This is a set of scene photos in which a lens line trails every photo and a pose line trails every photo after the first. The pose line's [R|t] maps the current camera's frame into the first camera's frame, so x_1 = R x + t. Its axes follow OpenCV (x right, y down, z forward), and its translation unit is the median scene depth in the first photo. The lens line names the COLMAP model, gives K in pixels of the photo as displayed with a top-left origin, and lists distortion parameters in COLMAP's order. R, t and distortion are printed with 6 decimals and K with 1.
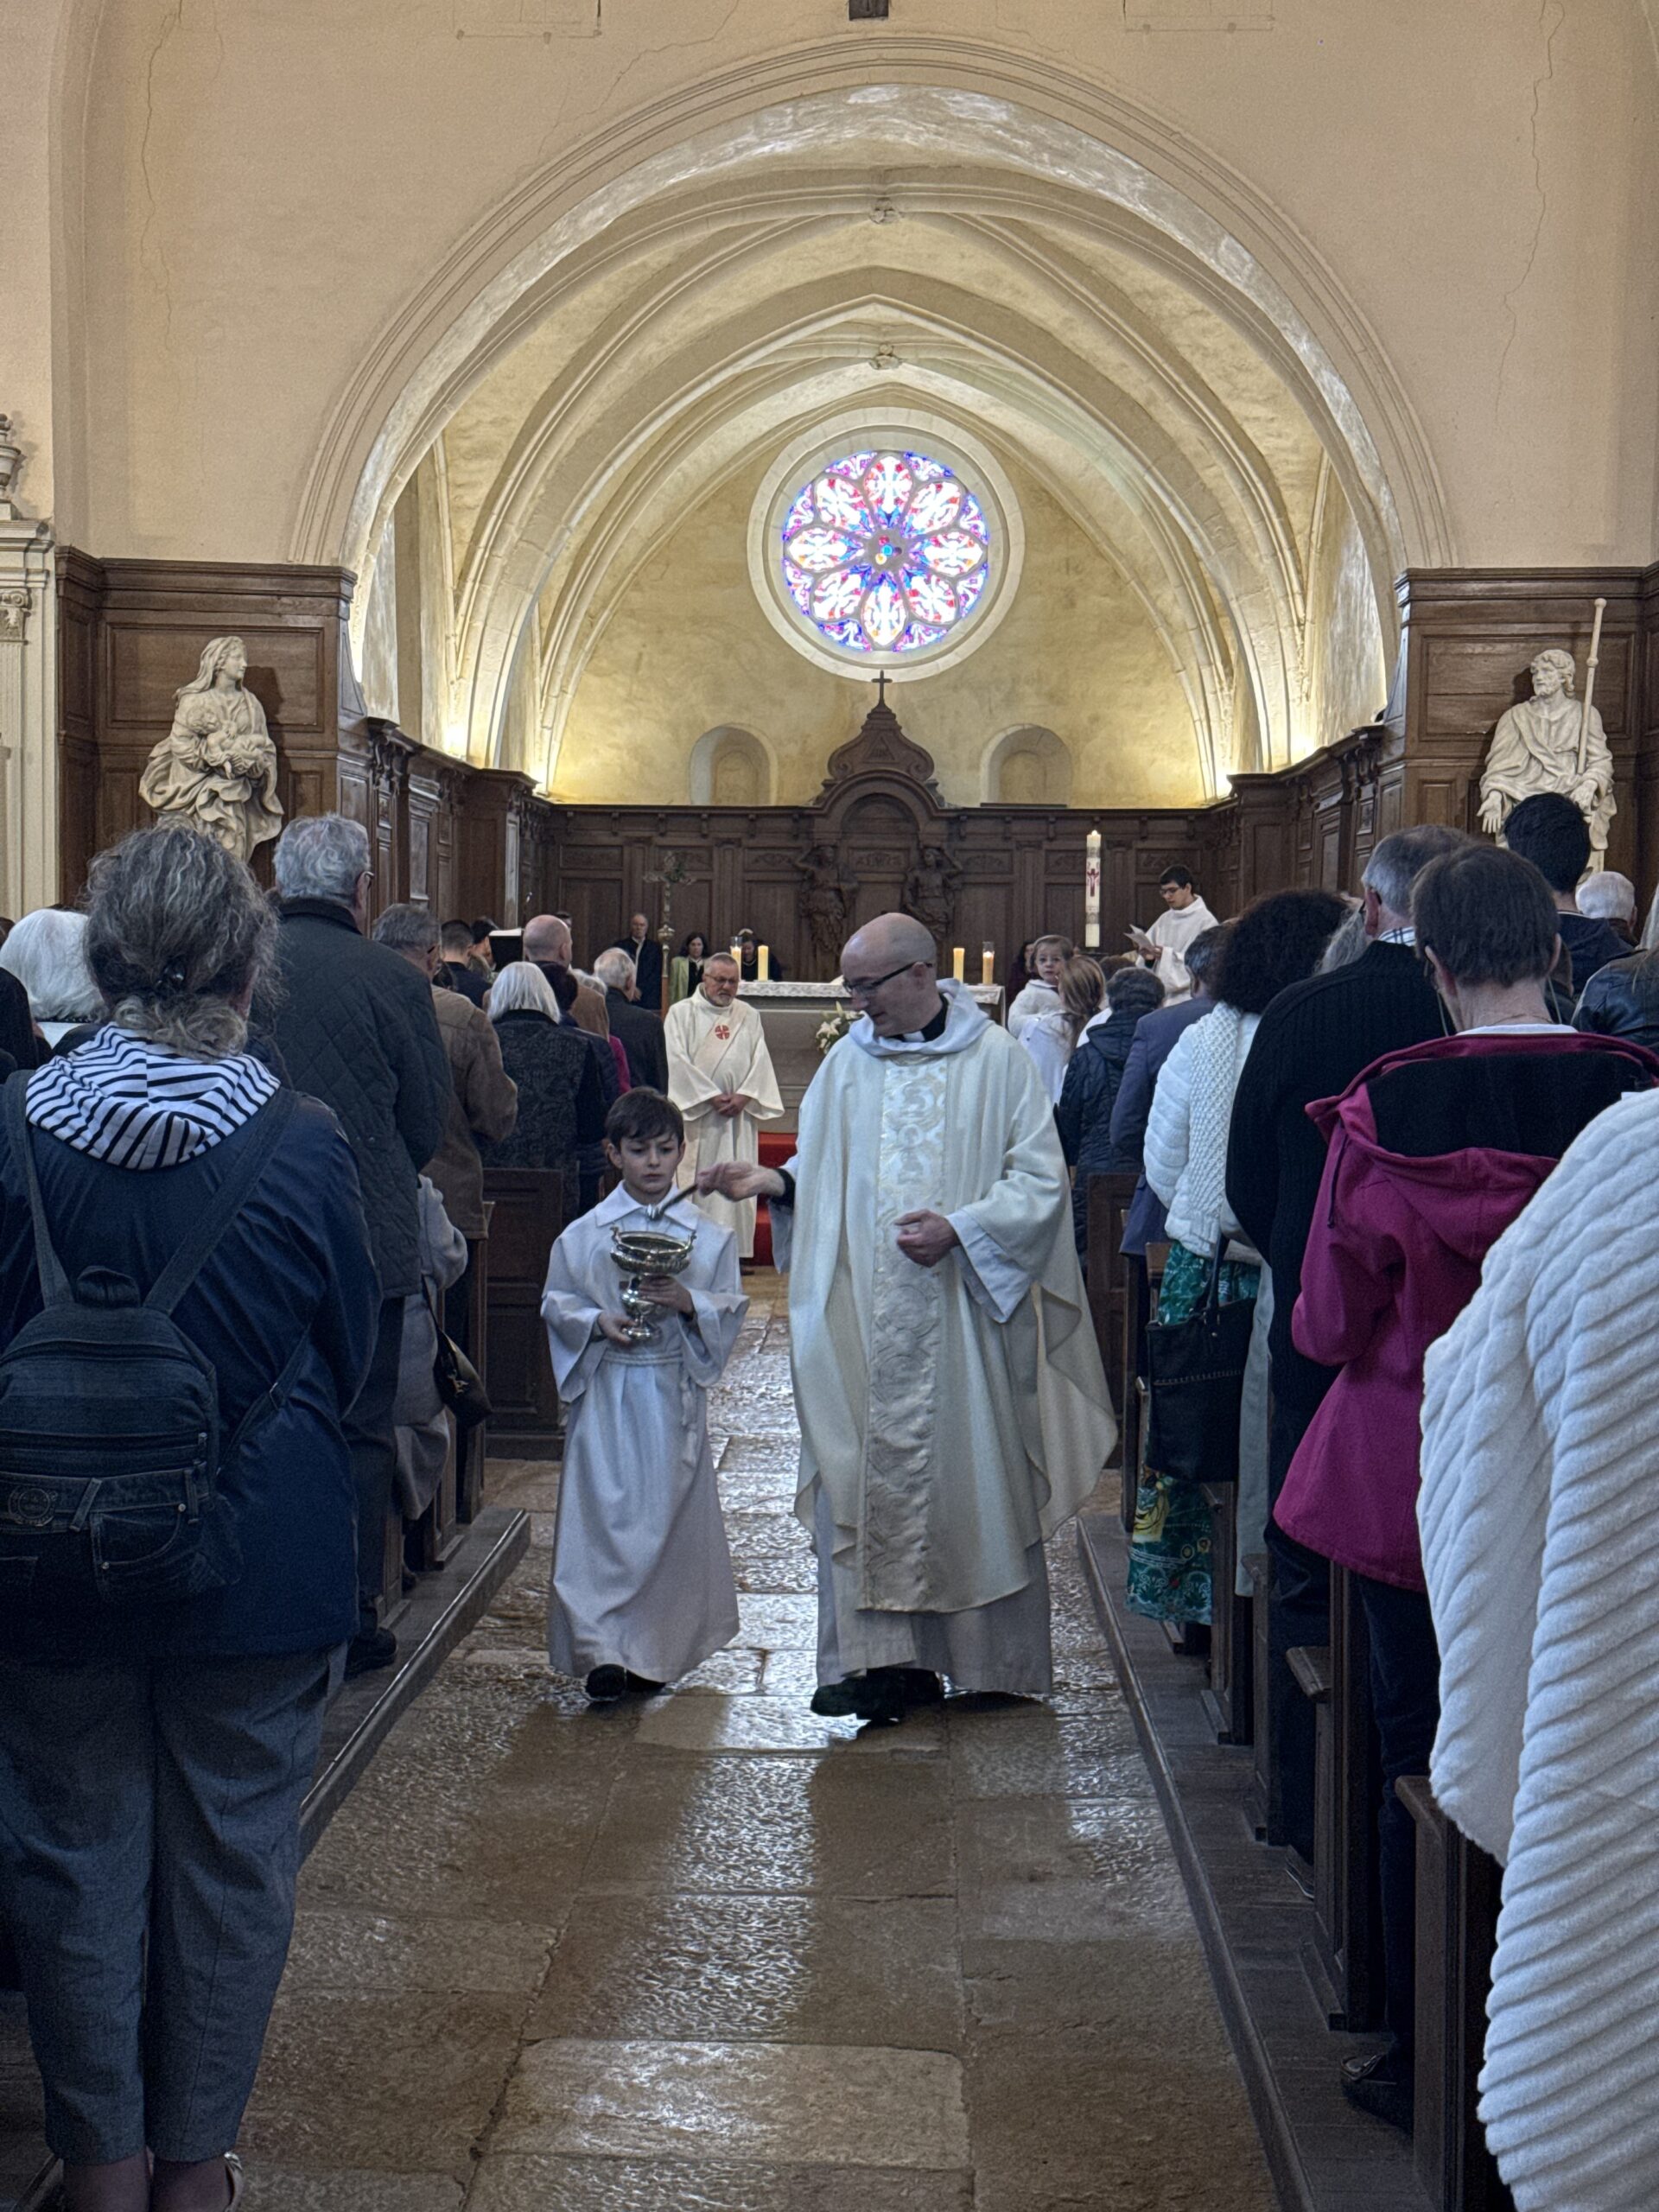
lens RADIAL K [[3030.5, 0, 829.5], [0, 3030.5, 1106.0], [0, 0, 1]] dist [0.176264, -0.271075]
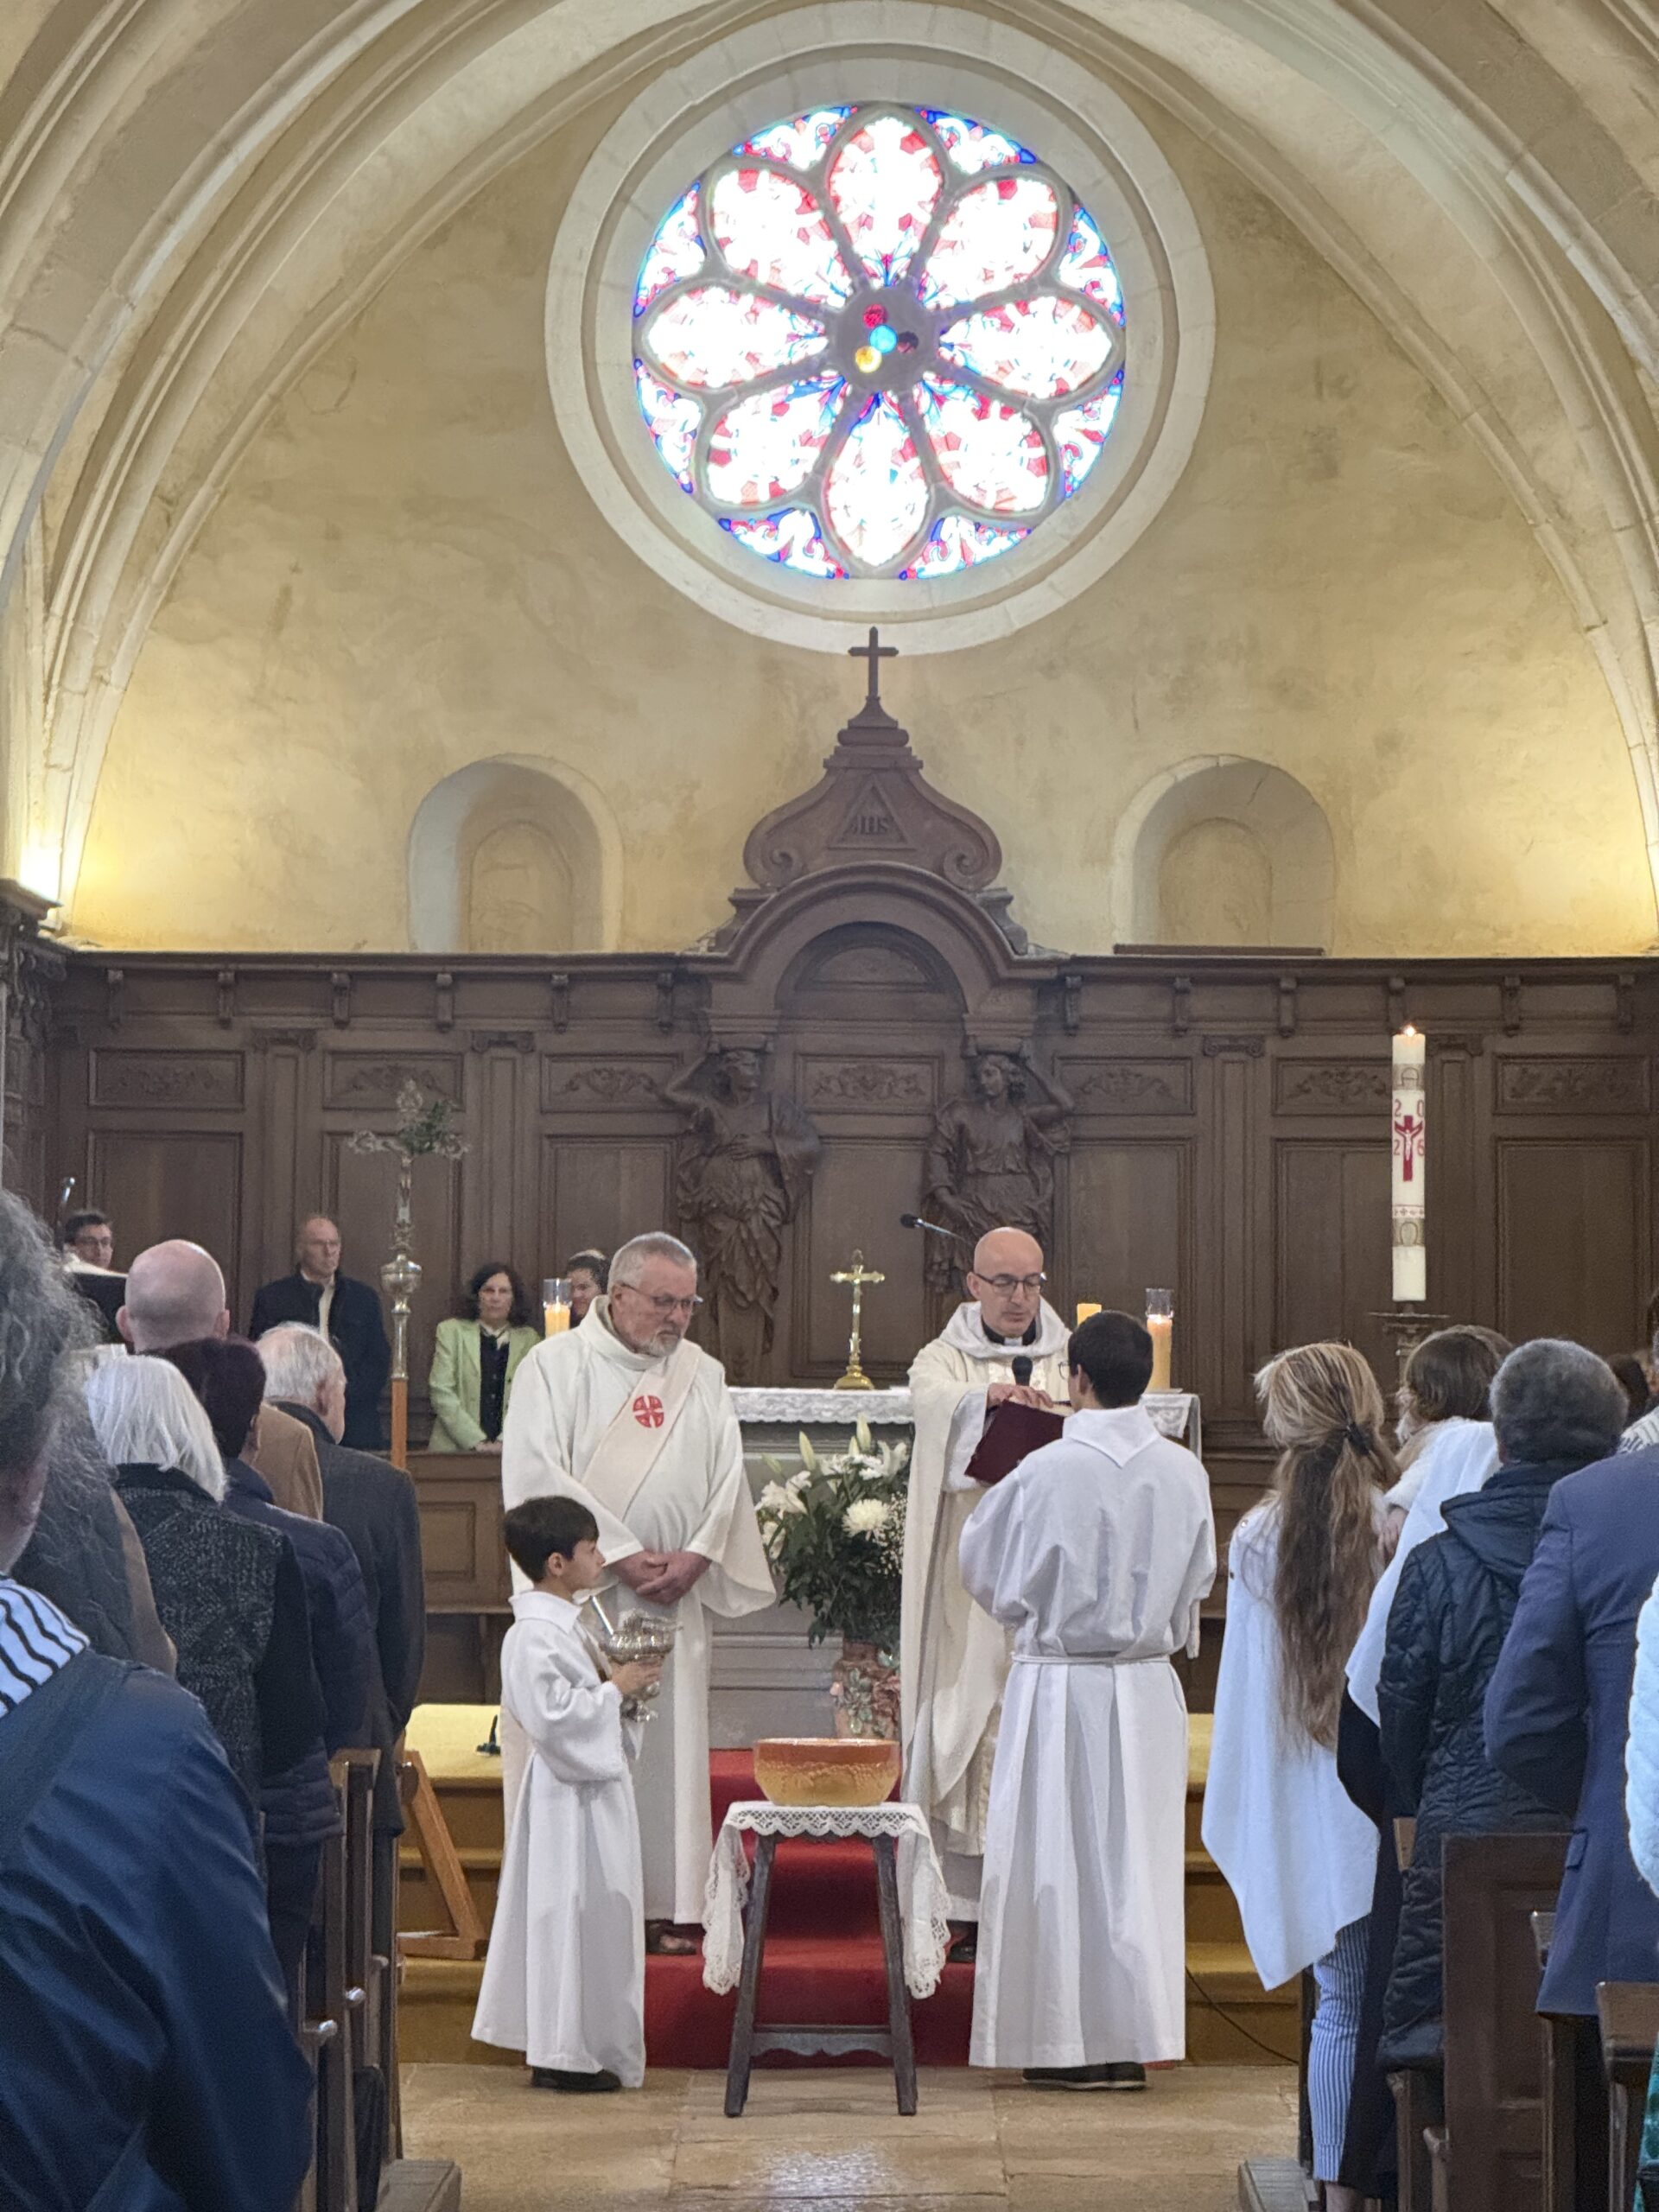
lens RADIAL K [[7683.2, 0, 829.5], [0, 7683.2, 1106.0], [0, 0, 1]] dist [0.316808, -0.394711]
pose [[0.999839, -0.003752, 0.017538, -0.007441], [0.005062, 0.997154, -0.075226, 0.000231], [-0.017206, 0.075302, 0.997012, -0.038423]]
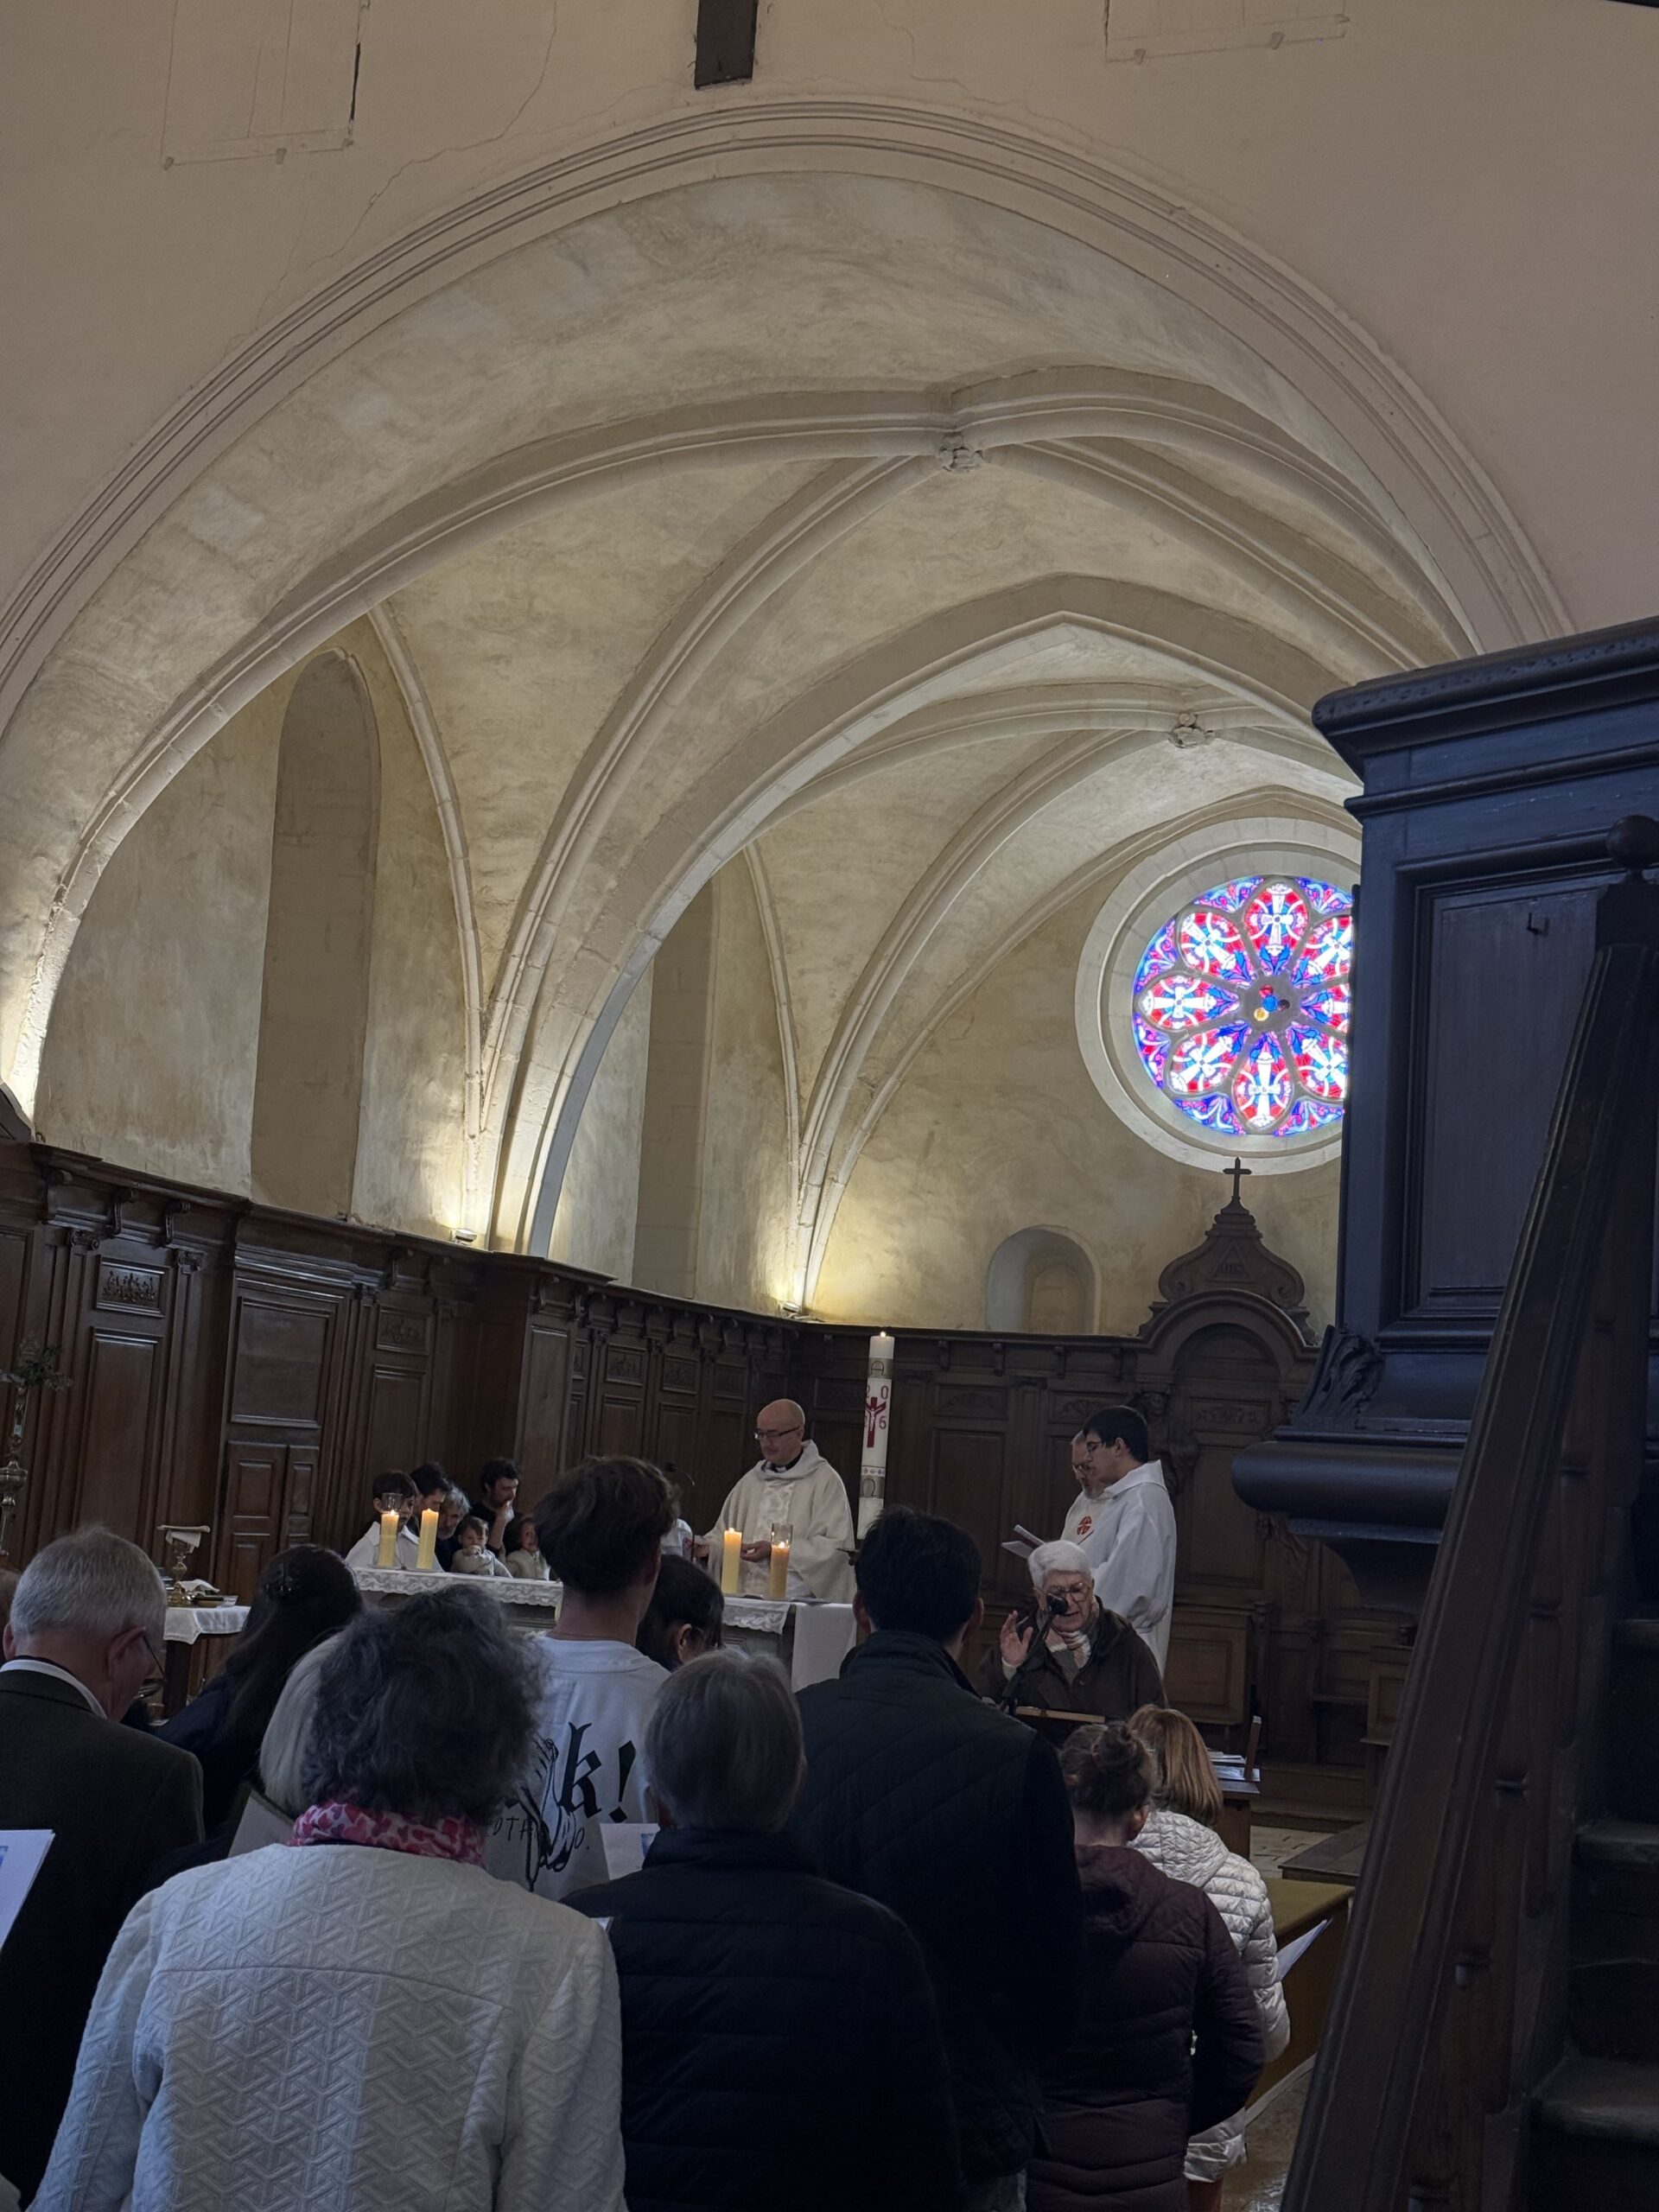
lens RADIAL K [[3030.5, 0, 829.5], [0, 3030.5, 1106.0], [0, 0, 1]] dist [0.176264, -0.271075]
pose [[0.952210, 0.011554, -0.305225, 0.151142], [-0.068449, 0.981941, -0.176370, -0.019650], [0.297675, 0.188833, 0.935805, 0.287323]]
